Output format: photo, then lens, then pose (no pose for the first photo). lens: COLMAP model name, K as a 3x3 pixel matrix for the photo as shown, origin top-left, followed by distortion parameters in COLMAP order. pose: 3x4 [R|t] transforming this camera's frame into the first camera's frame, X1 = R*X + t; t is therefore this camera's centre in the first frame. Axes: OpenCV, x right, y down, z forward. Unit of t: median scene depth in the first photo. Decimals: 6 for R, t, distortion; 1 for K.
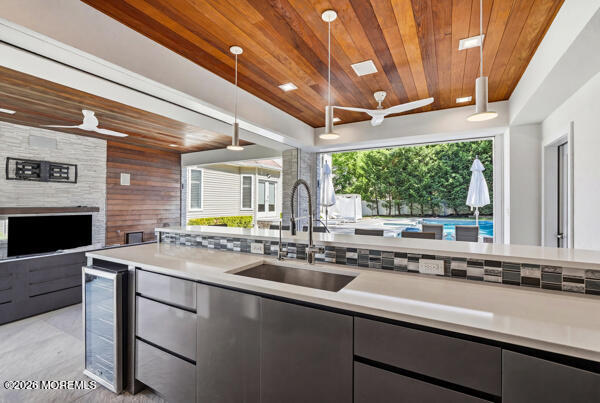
lens RADIAL K [[271.3, 0, 299.2], [0, 271.3, 199.7], [0, 0, 1]] dist [-0.000624, 0.000912]
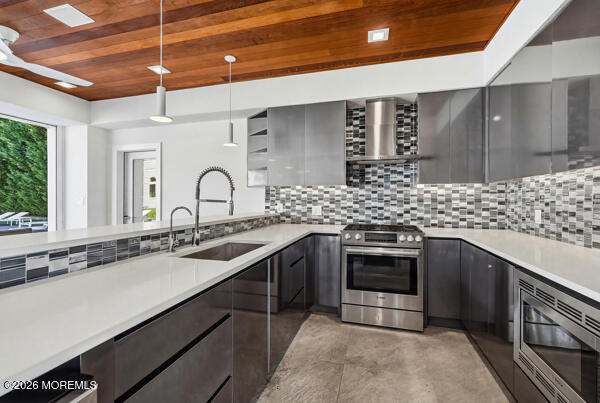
lens RADIAL K [[271.3, 0, 299.2], [0, 271.3, 199.7], [0, 0, 1]] dist [-0.000624, 0.000912]
pose [[-0.228426, -0.007471, 0.973533, -0.400496], [-0.013430, 0.999900, 0.004522, 0.016682], [-0.973469, -0.012042, -0.228504, 0.312049]]
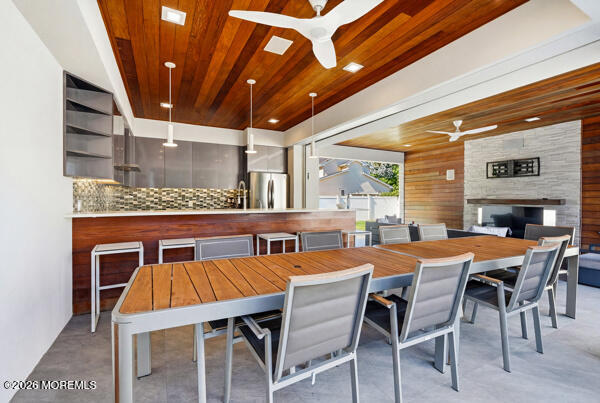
lens RADIAL K [[271.3, 0, 299.2], [0, 271.3, 199.7], [0, 0, 1]] dist [-0.000624, 0.000912]
pose [[-0.558485, -0.002103, -0.829512, 0.583439], [-0.001097, 0.999998, -0.001797, 0.035174], [0.829514, -0.000094, -0.558486, 0.941123]]
